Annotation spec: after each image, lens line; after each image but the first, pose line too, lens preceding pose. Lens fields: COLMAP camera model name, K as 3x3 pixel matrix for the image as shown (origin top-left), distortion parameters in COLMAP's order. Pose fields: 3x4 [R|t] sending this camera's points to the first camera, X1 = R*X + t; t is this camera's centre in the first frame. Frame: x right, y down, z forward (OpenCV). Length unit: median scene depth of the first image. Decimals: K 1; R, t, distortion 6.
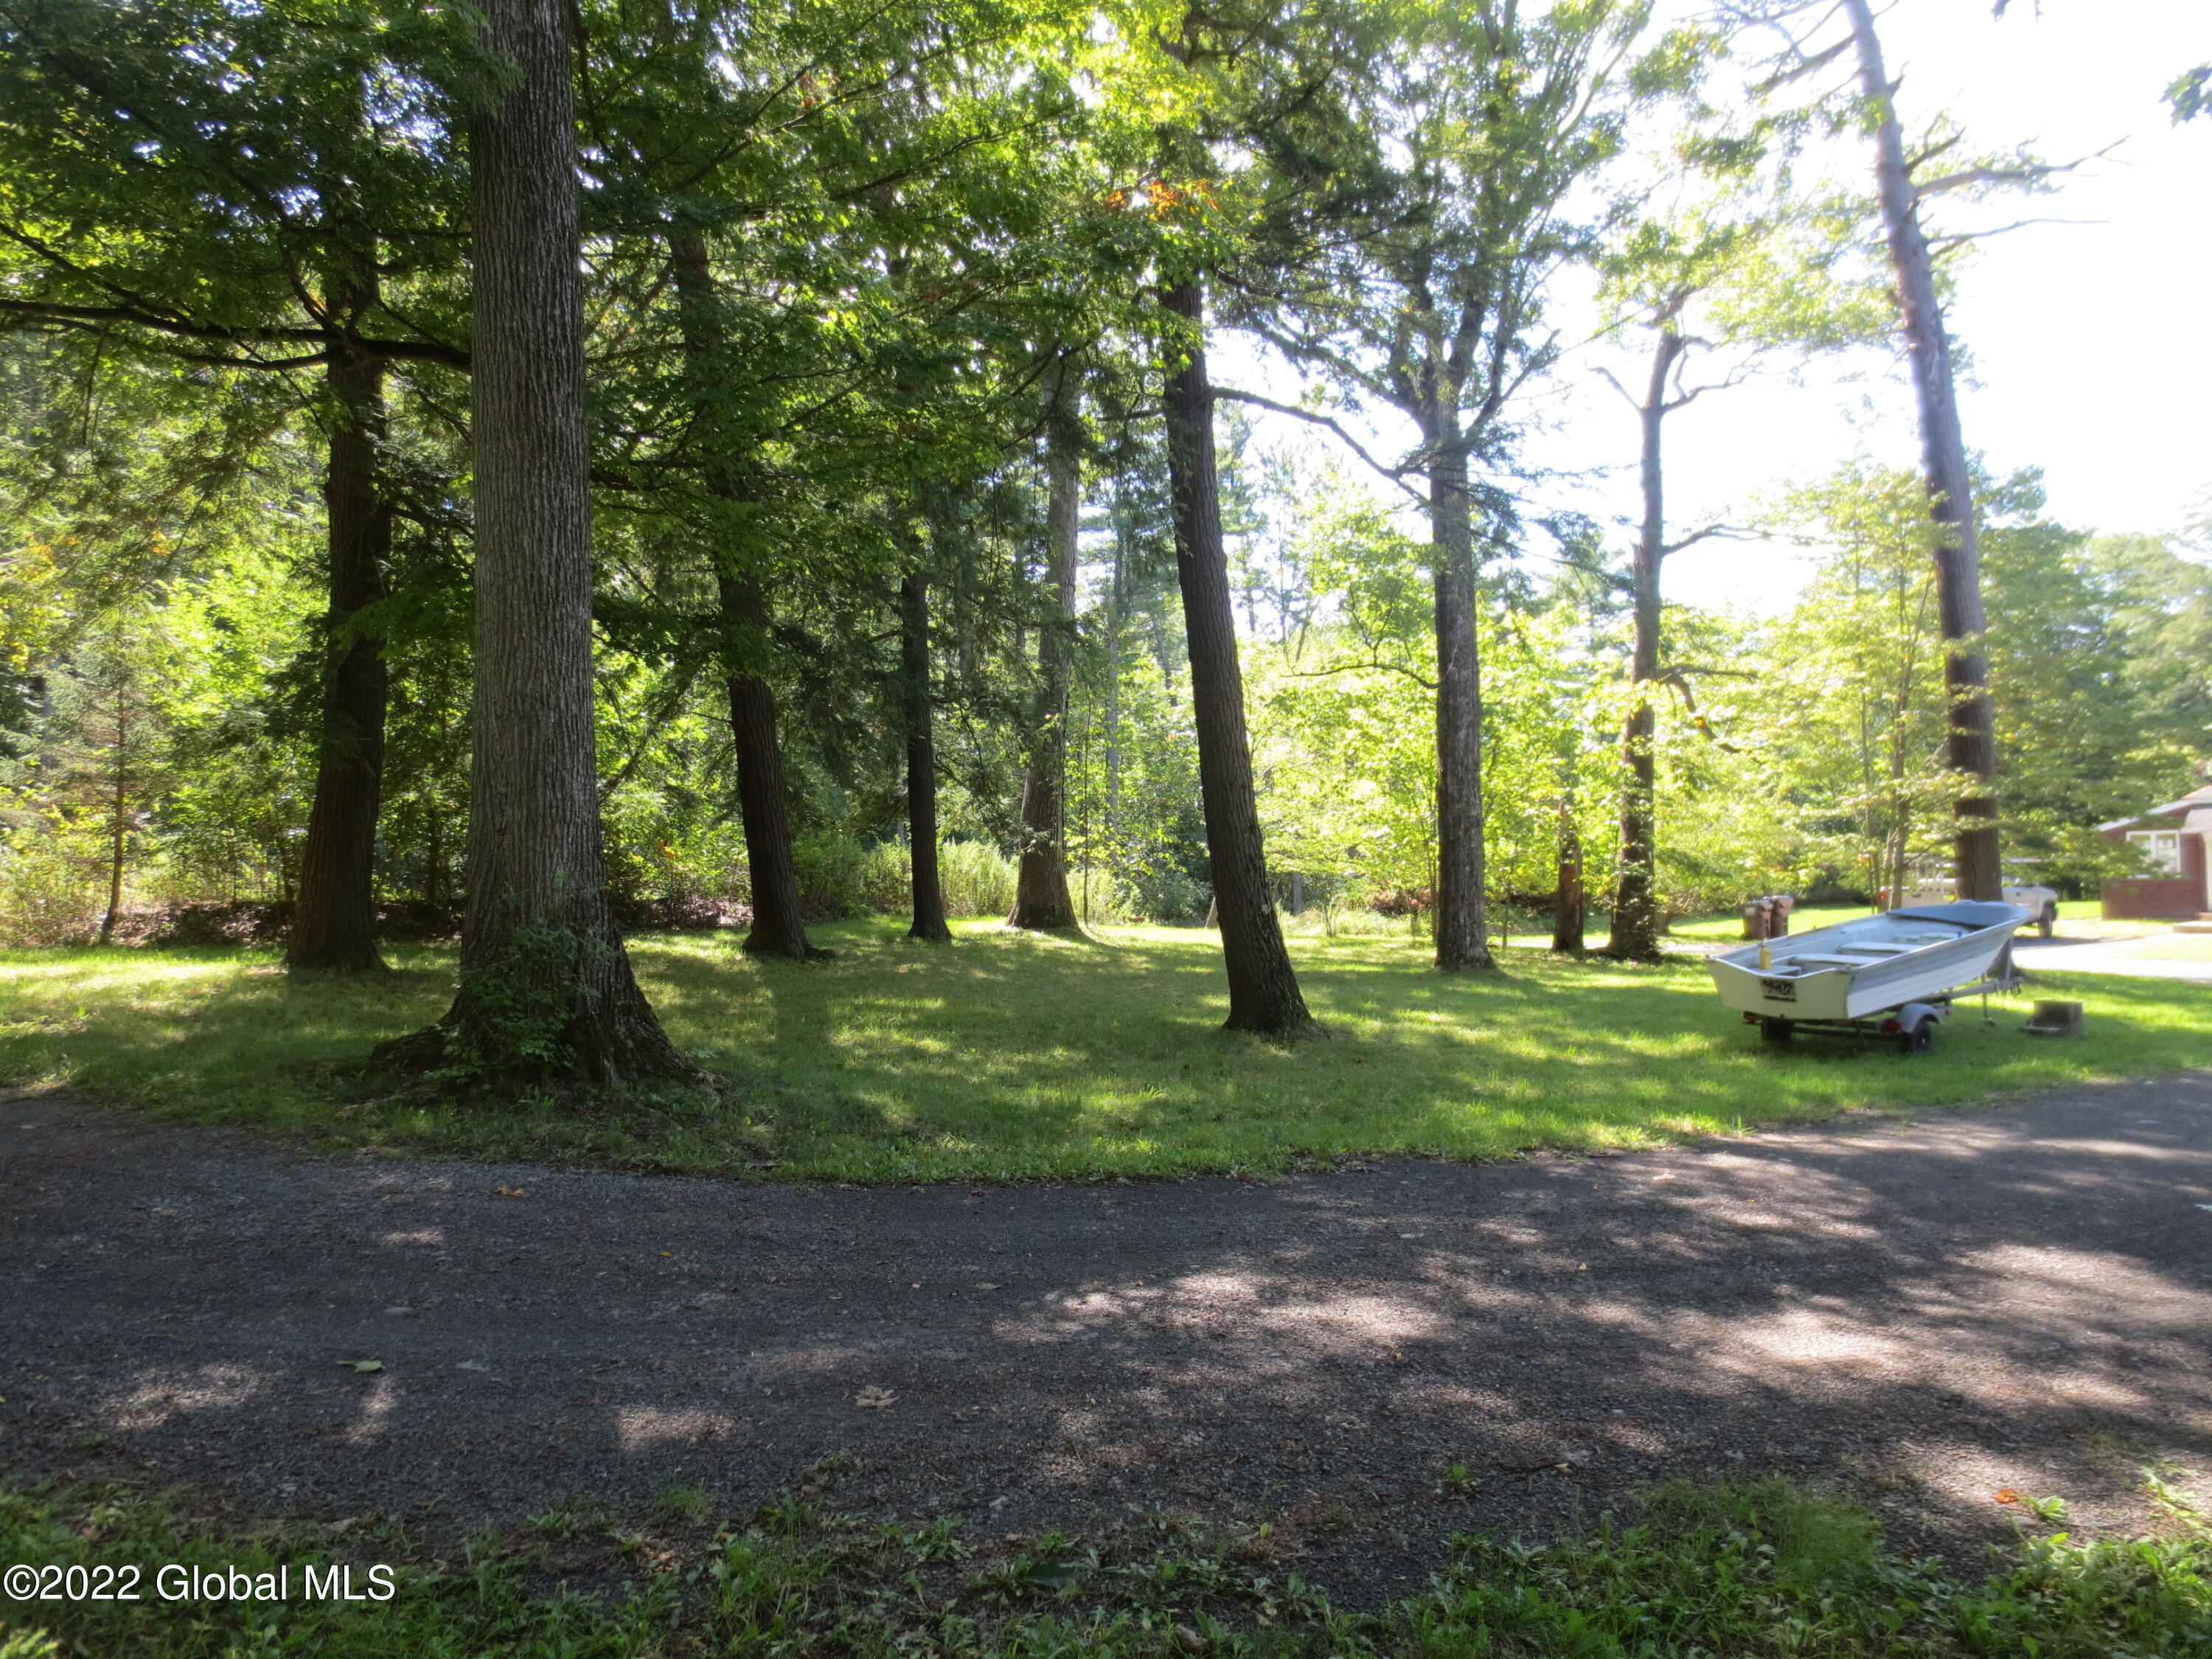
lens RADIAL K [[1583.7, 0, 1107.6], [0, 1583.7, 809.4], [0, 0, 1]] dist [-0.035231, 0.025579]
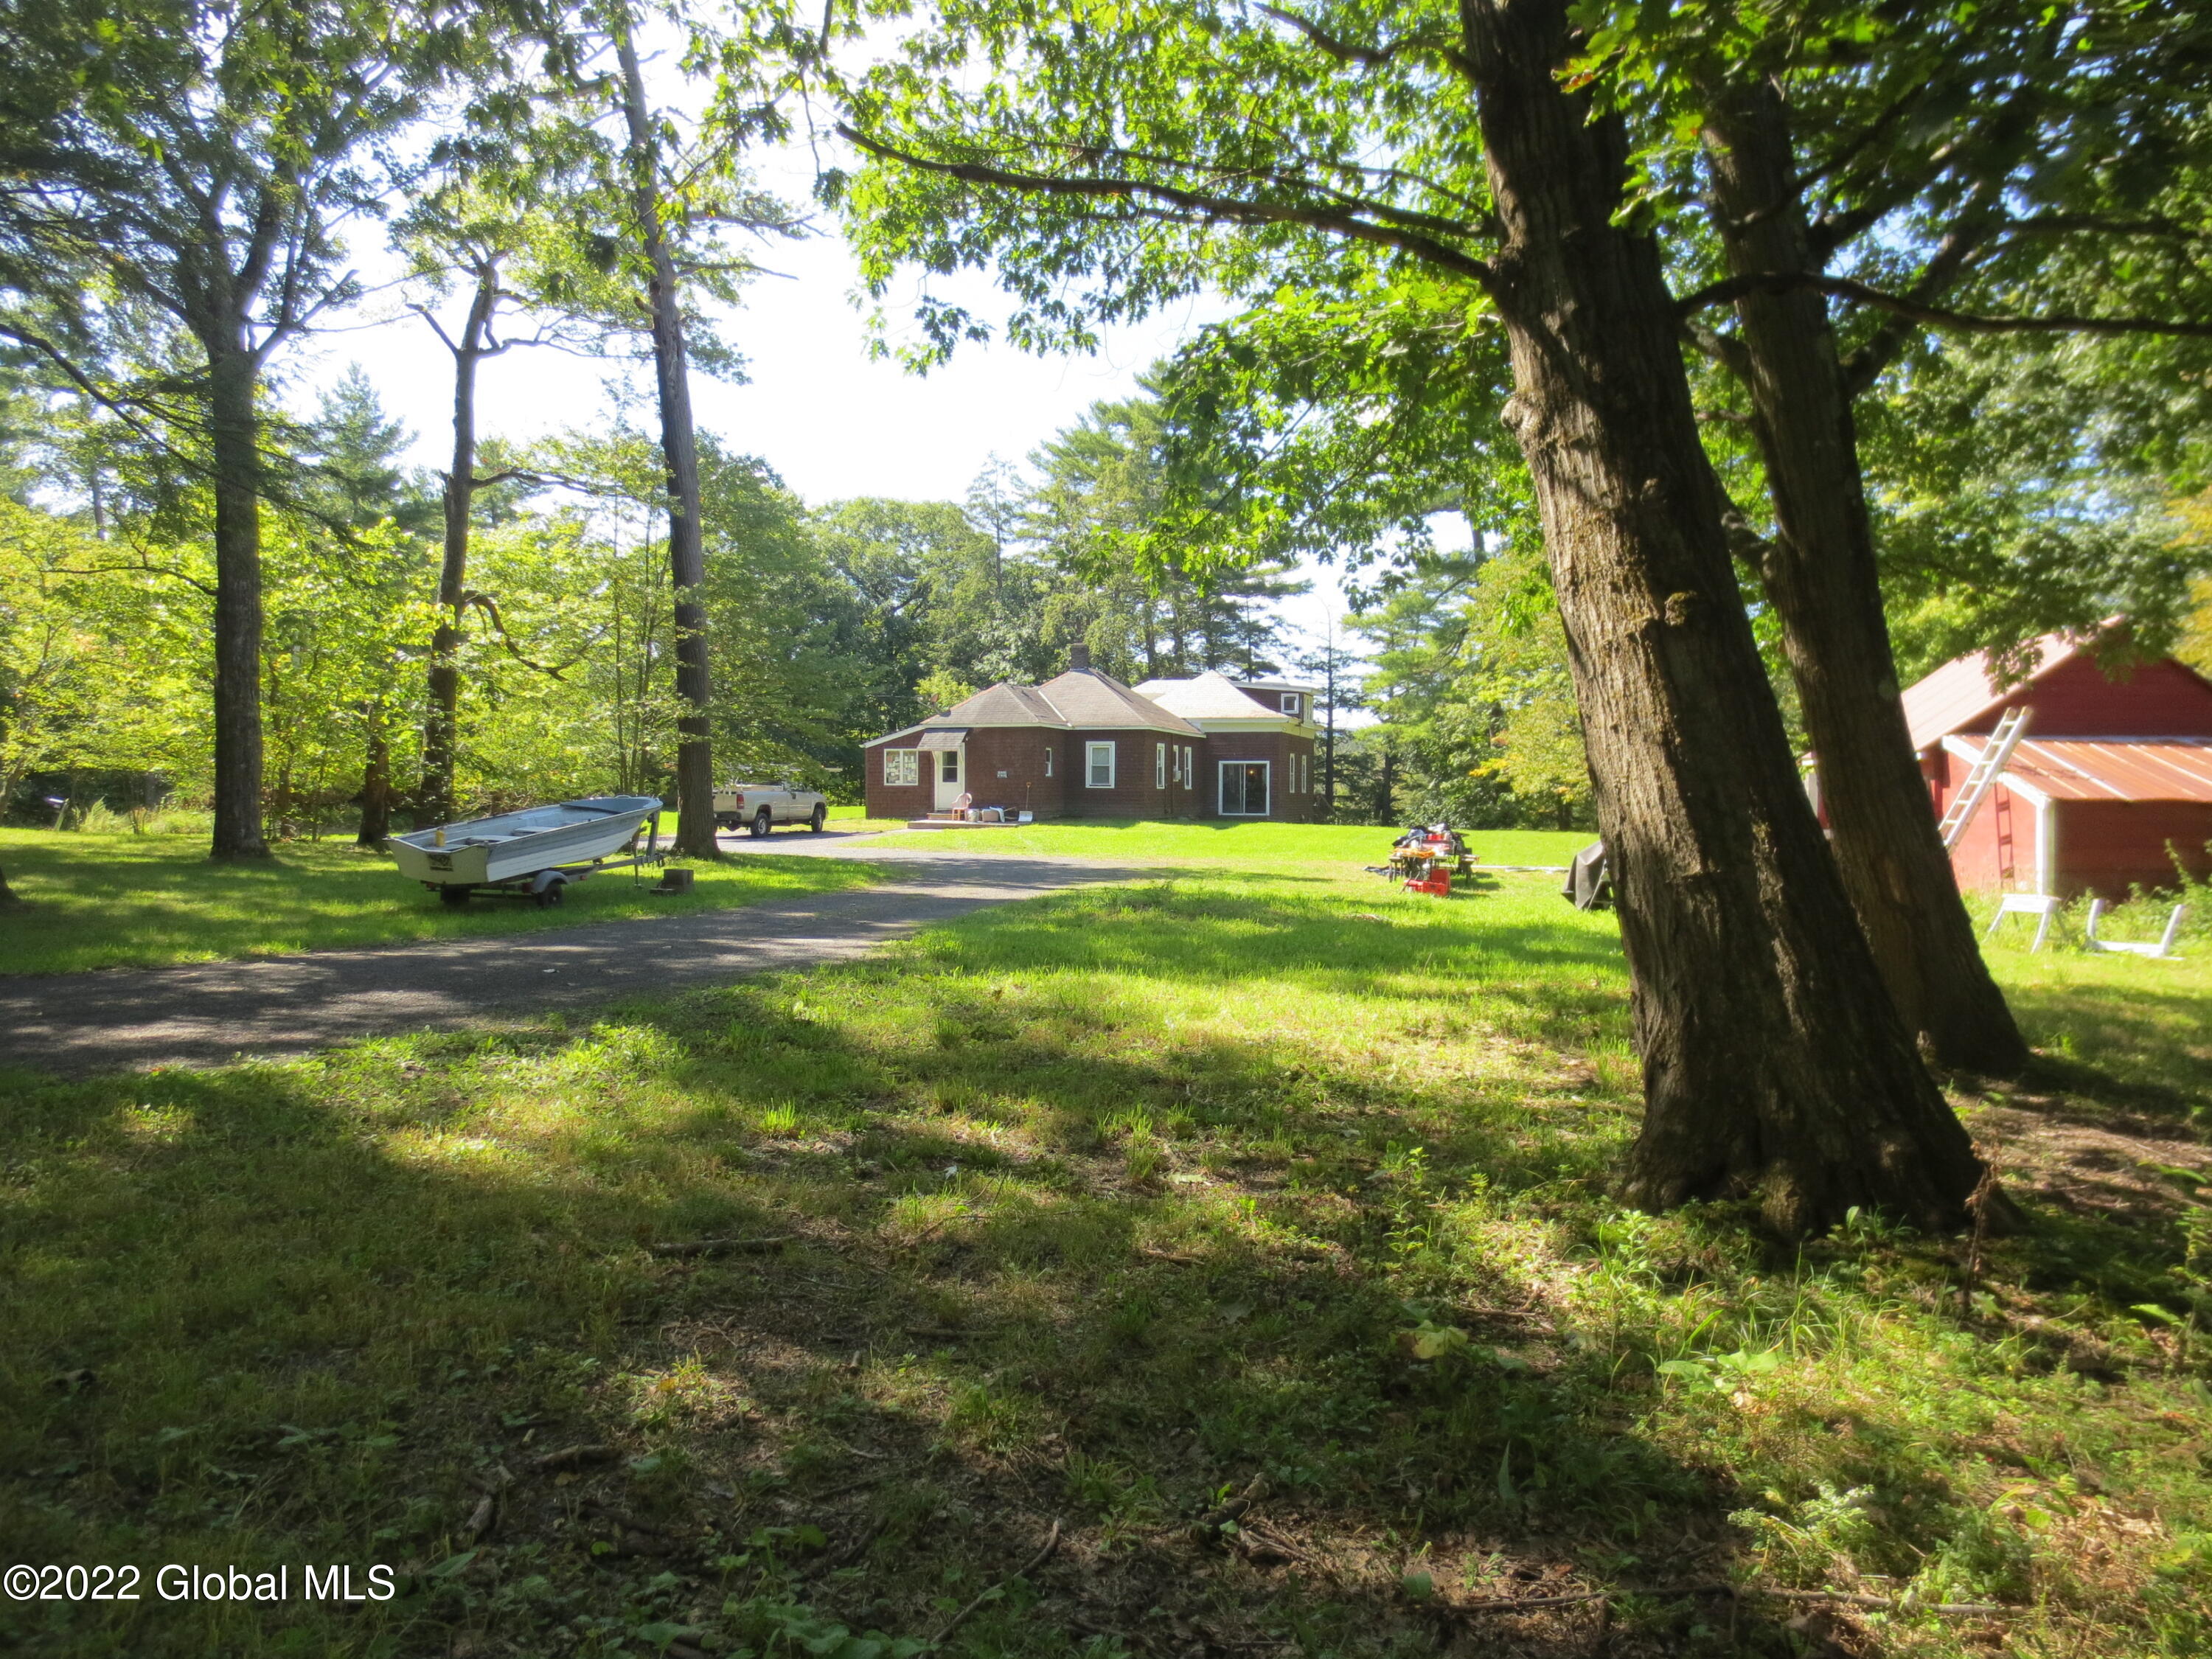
lens RADIAL K [[1583.7, 0, 1100.3], [0, 1583.7, 825.0], [0, 0, 1]] dist [-0.035231, 0.025579]
pose [[0.799882, -0.003060, 0.600149, 0.042106], [-0.038519, 0.997663, 0.056426, -0.004261], [-0.598920, -0.068251, 0.797895, -0.172289]]
